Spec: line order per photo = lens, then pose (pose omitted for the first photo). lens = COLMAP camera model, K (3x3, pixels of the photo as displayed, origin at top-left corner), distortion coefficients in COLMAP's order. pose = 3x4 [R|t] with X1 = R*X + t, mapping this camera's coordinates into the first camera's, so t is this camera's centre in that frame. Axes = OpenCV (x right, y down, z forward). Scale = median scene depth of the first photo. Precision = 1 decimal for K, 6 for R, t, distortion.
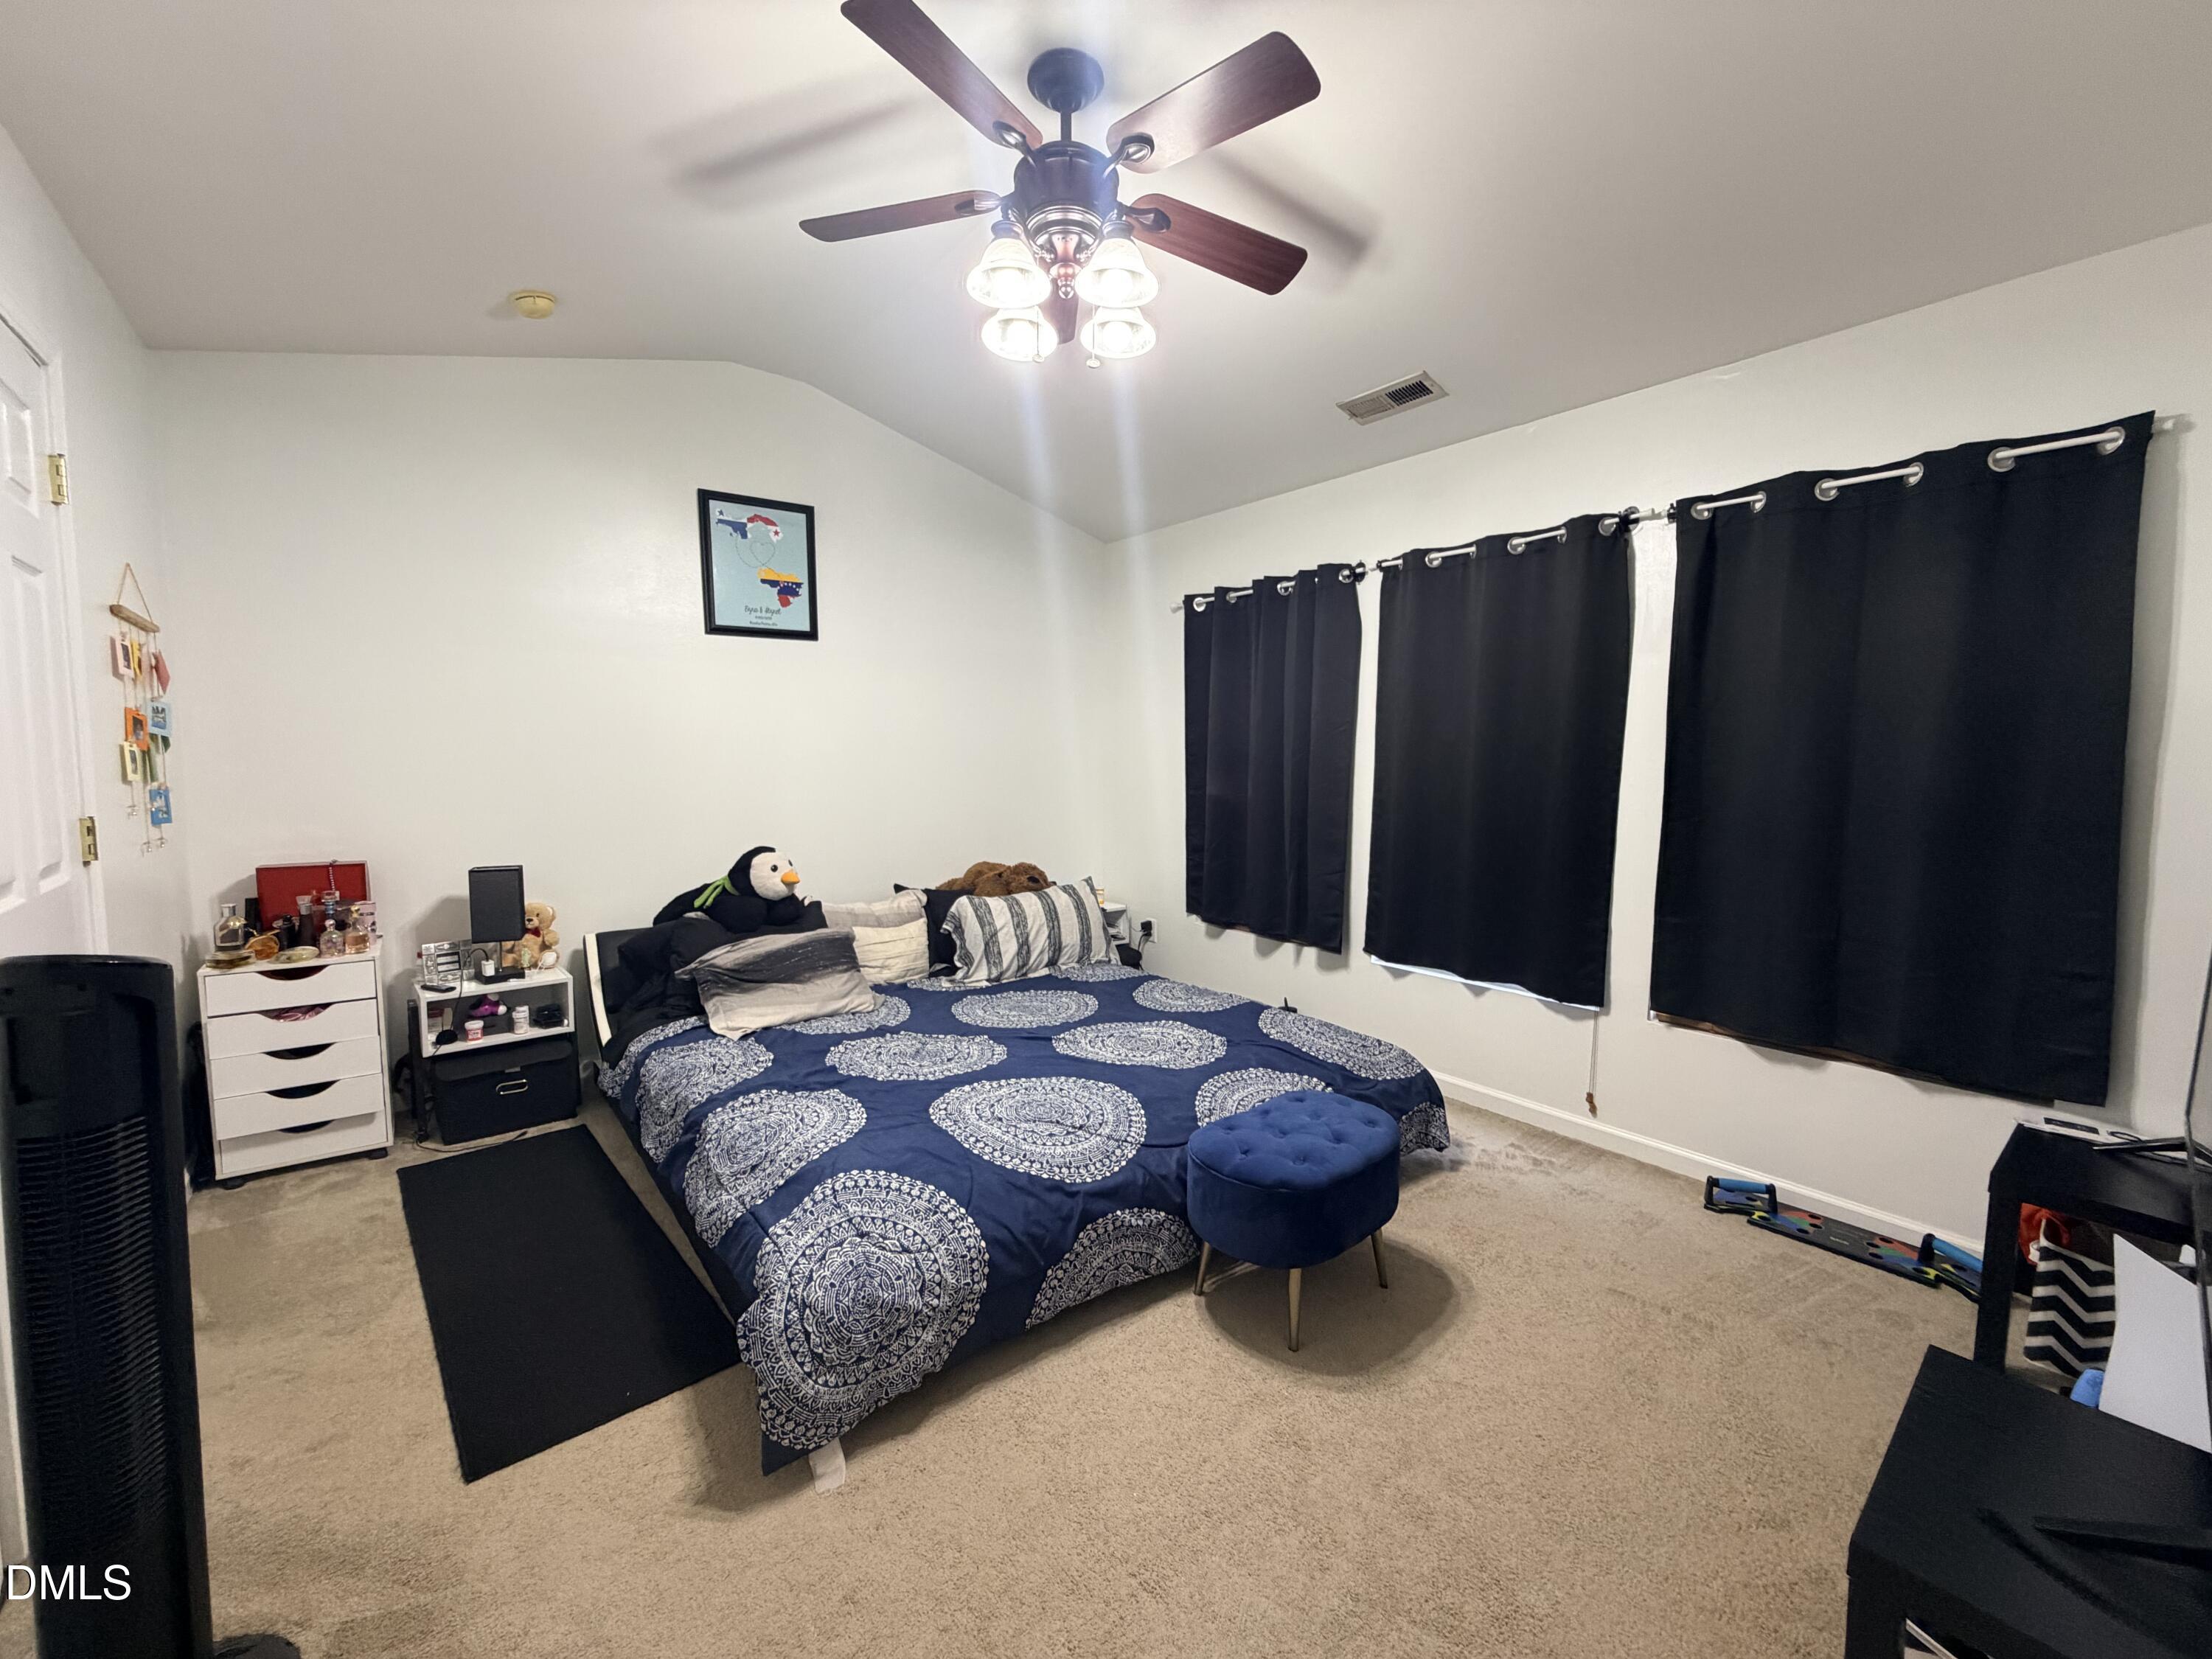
lens RADIAL K [[888.0, 0, 1106.0], [0, 888.0, 829.5], [0, 0, 1]] dist [-0.000457, -0.000173]
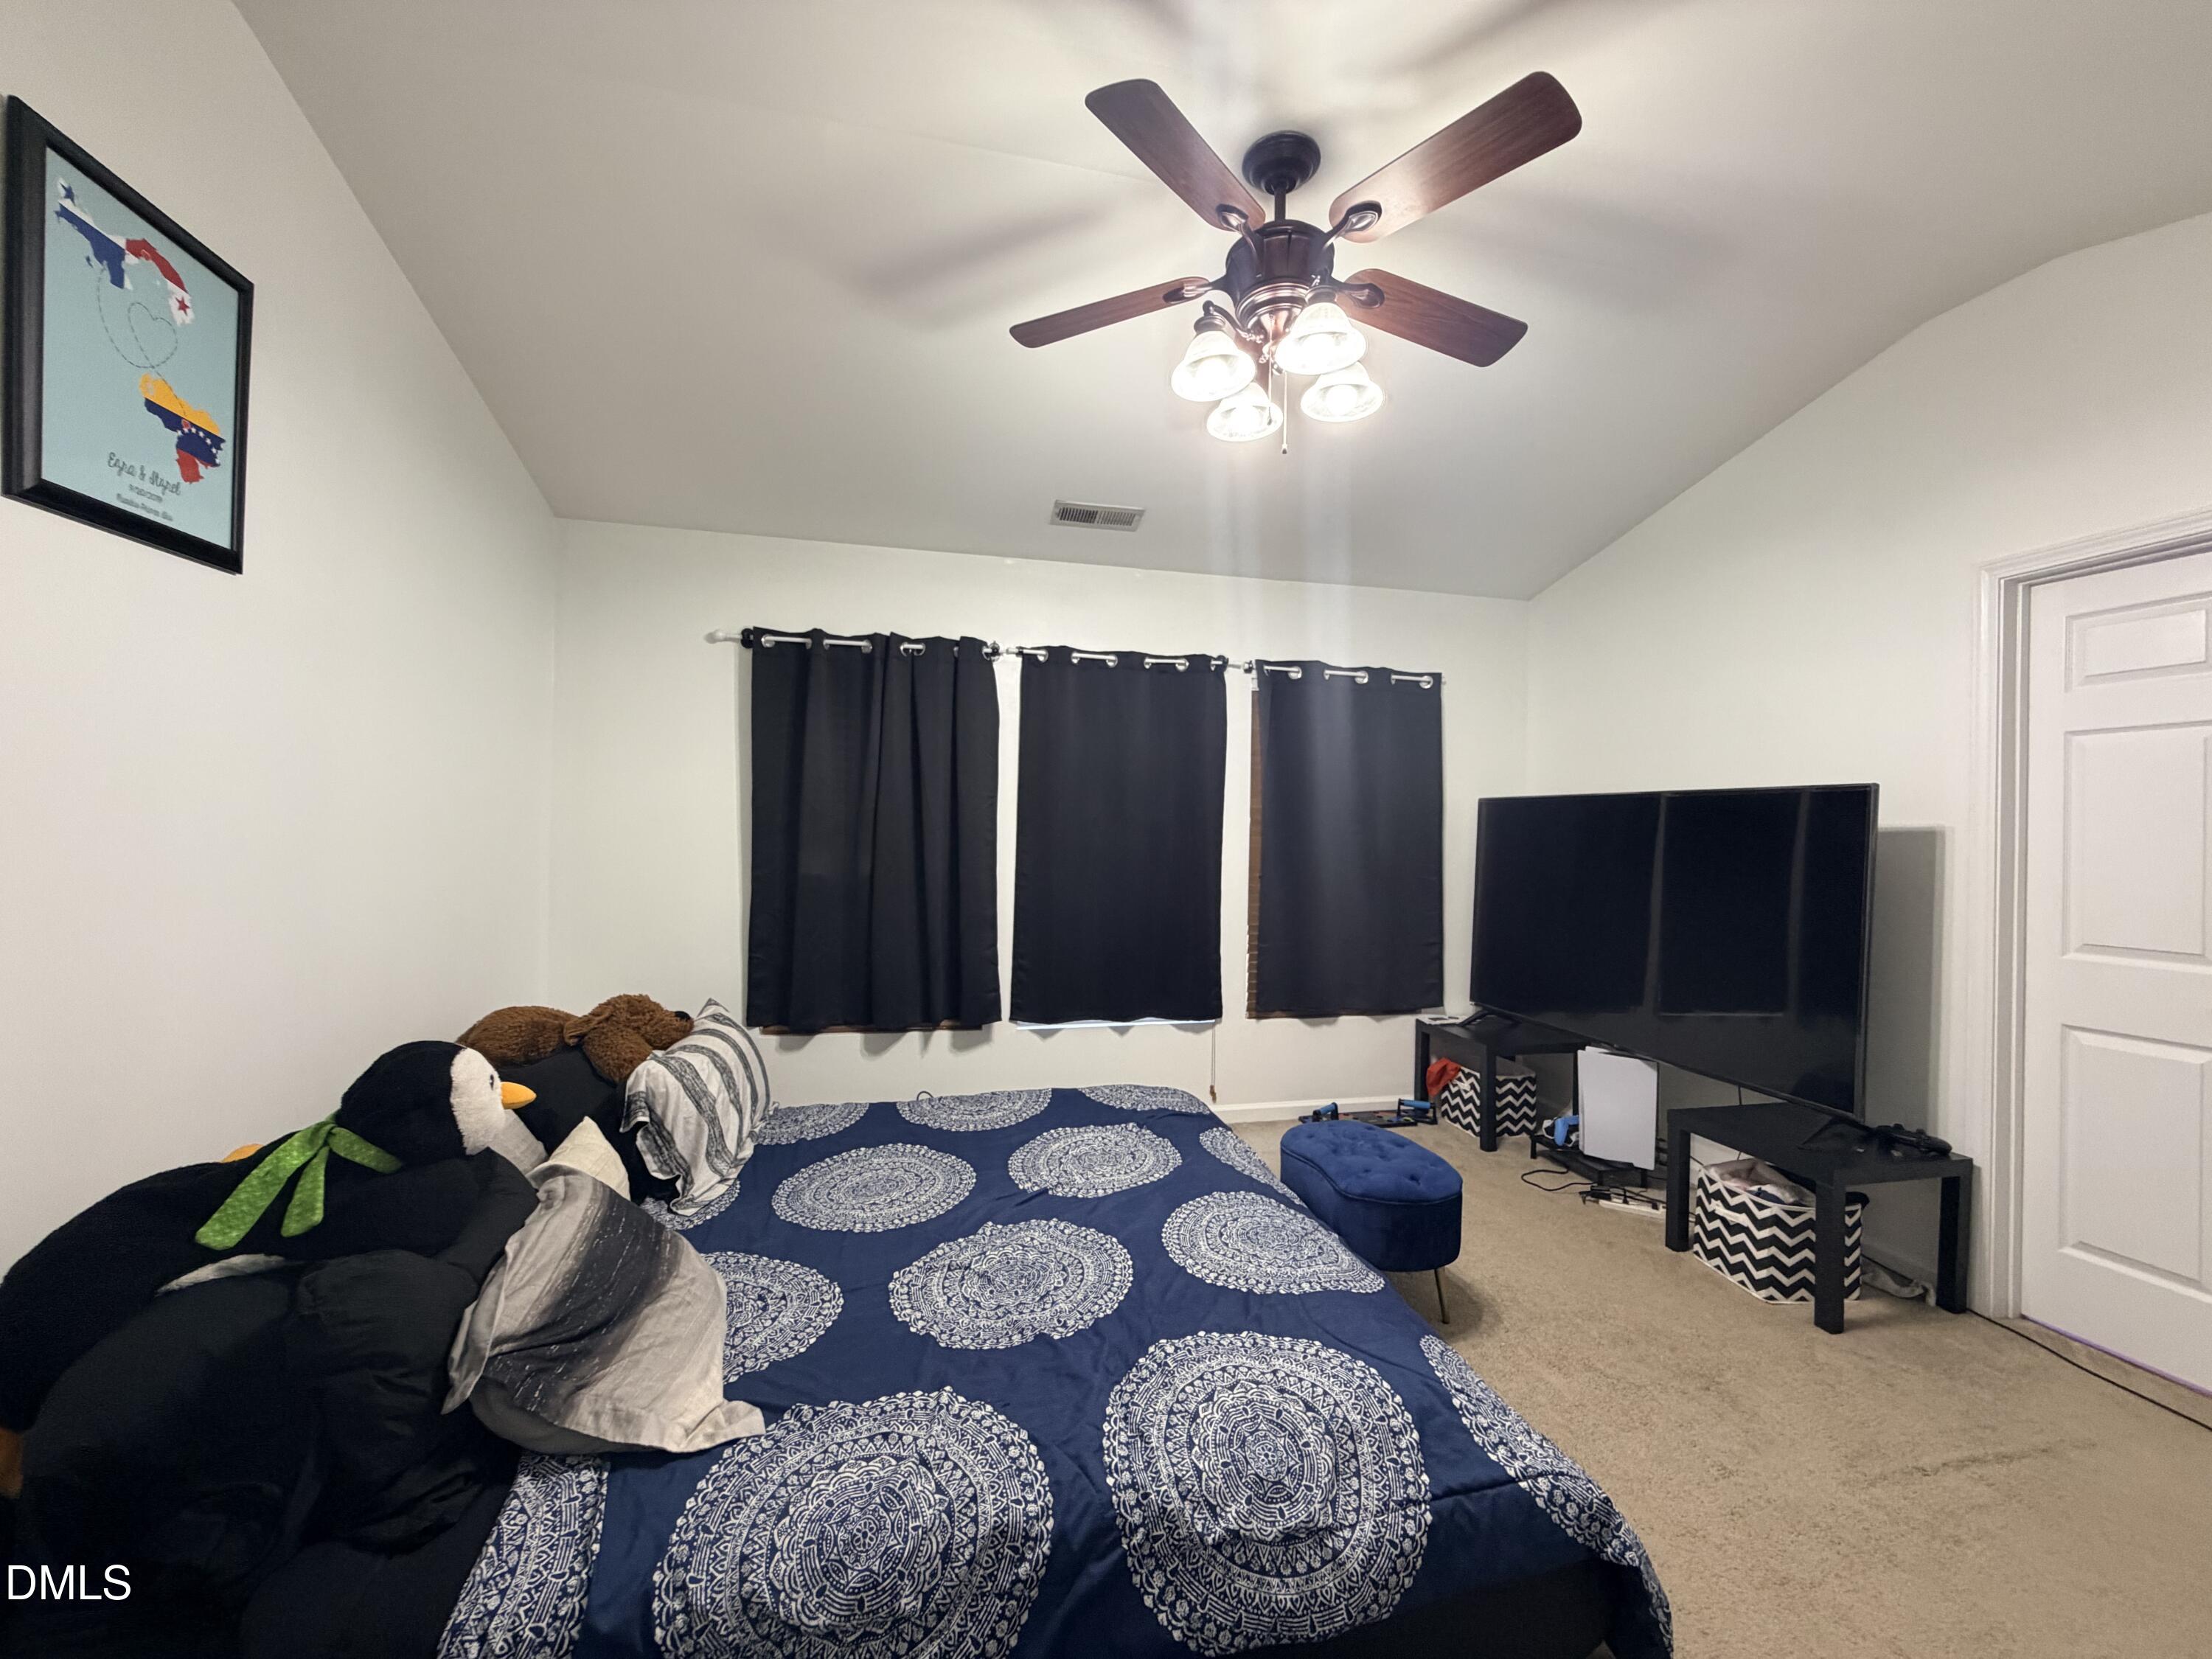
lens RADIAL K [[881.0, 0, 1106.0], [0, 881.0, 829.5], [0, 0, 1]] dist [0.000043, -0.000125]
pose [[0.427611, -0.002824, 0.903958, -0.591560], [0.061336, 0.997781, -0.025897, -0.050381], [-0.901879, 0.066519, 0.426836, 0.465136]]
